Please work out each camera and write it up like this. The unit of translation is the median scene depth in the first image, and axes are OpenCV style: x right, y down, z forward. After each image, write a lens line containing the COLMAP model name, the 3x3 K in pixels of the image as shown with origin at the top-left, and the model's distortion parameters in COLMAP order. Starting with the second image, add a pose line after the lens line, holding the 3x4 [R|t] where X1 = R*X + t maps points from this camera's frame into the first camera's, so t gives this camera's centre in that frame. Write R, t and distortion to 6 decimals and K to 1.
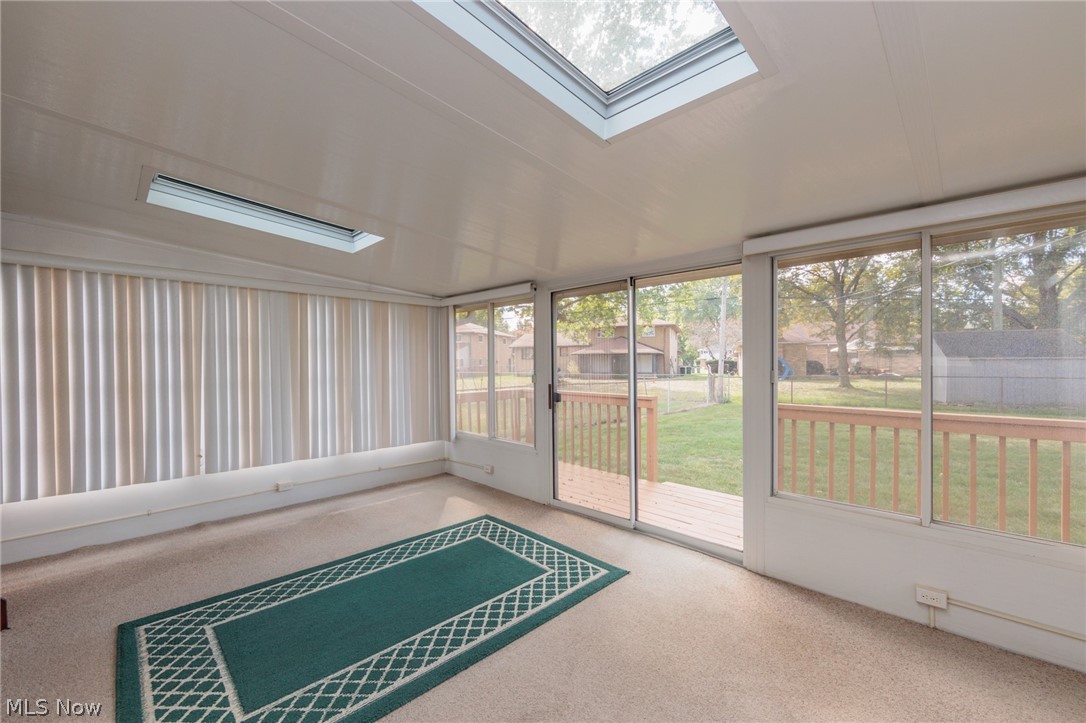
lens RADIAL K [[438.4, 0, 543.3], [0, 438.4, 364.6], [0, 0, 1]] dist [-0.001033, -0.000144]
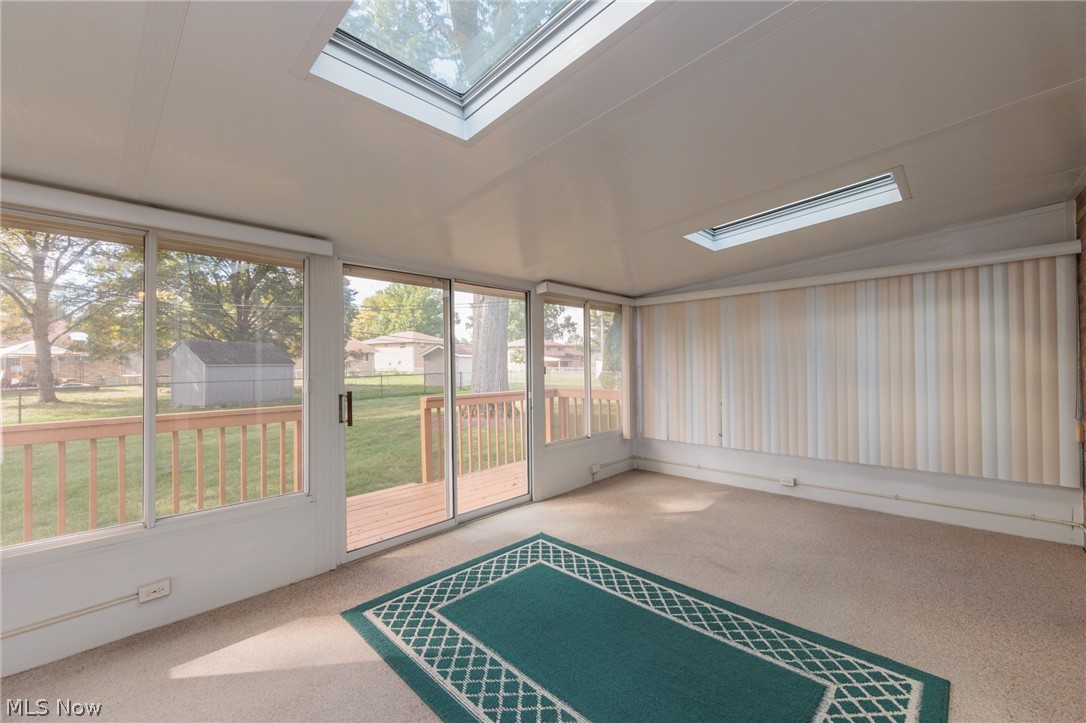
lens RADIAL K [[438.4, 0, 543.3], [0, 438.4, 364.6], [0, 0, 1]] dist [-0.001033, -0.000144]
pose [[-0.027006, 0.005396, 0.999621, -0.841831], [0.014234, 0.999886, -0.005013, 0.007146], [-0.999534, 0.014094, -0.027079, 0.830942]]
